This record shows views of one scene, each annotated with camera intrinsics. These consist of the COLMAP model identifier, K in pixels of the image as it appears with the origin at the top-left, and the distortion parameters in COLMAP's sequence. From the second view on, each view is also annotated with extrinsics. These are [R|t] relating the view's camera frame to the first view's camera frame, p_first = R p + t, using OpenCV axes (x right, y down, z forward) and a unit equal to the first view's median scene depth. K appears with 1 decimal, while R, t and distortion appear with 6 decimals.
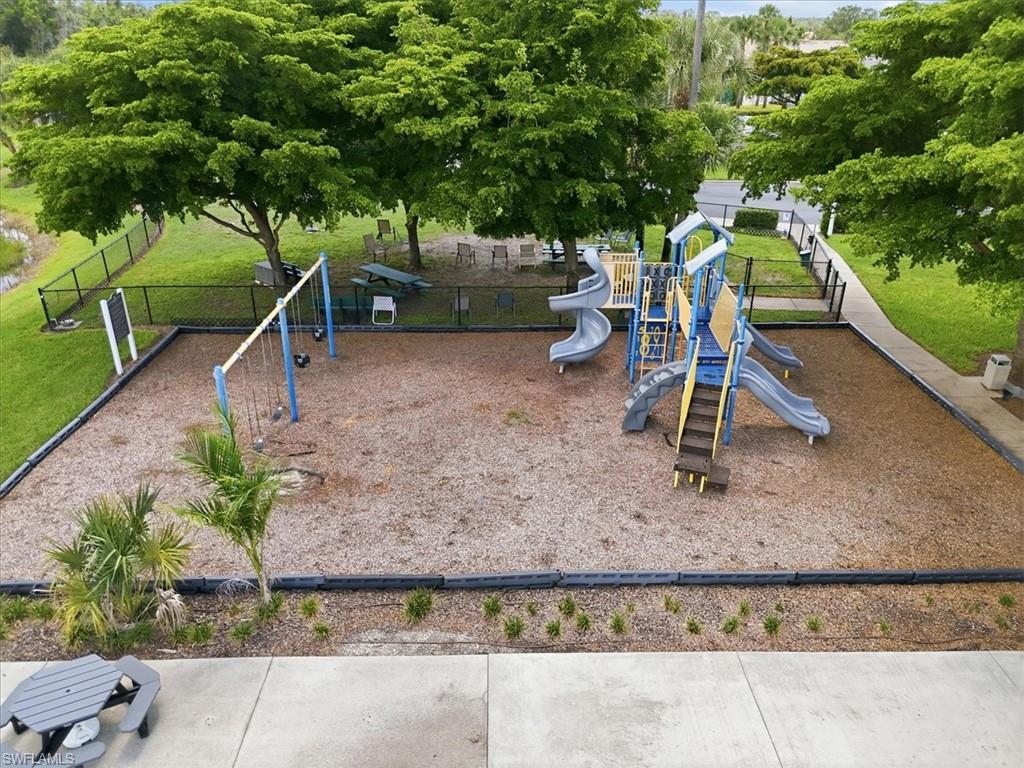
lens RADIAL K [[760.9, 0, 512.0], [0, 760.9, 384.0], [0, 0, 1]] dist [0.038123, -0.007404]
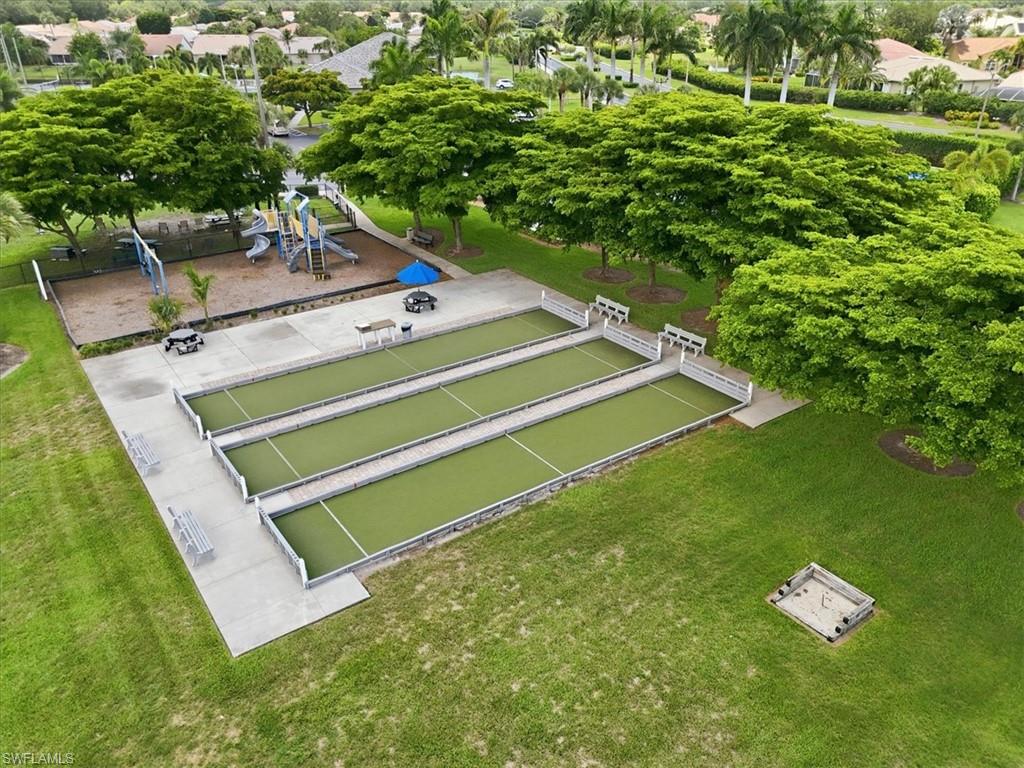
lens RADIAL K [[760.9, 0, 512.0], [0, 760.9, 384.0], [0, 0, 1]] dist [0.038123, -0.007404]
pose [[0.828580, -0.257845, 0.496962, -0.570820], [0.241685, 0.965400, 0.097932, 0.321867], [-0.505018, 0.038964, 0.862229, -1.521336]]
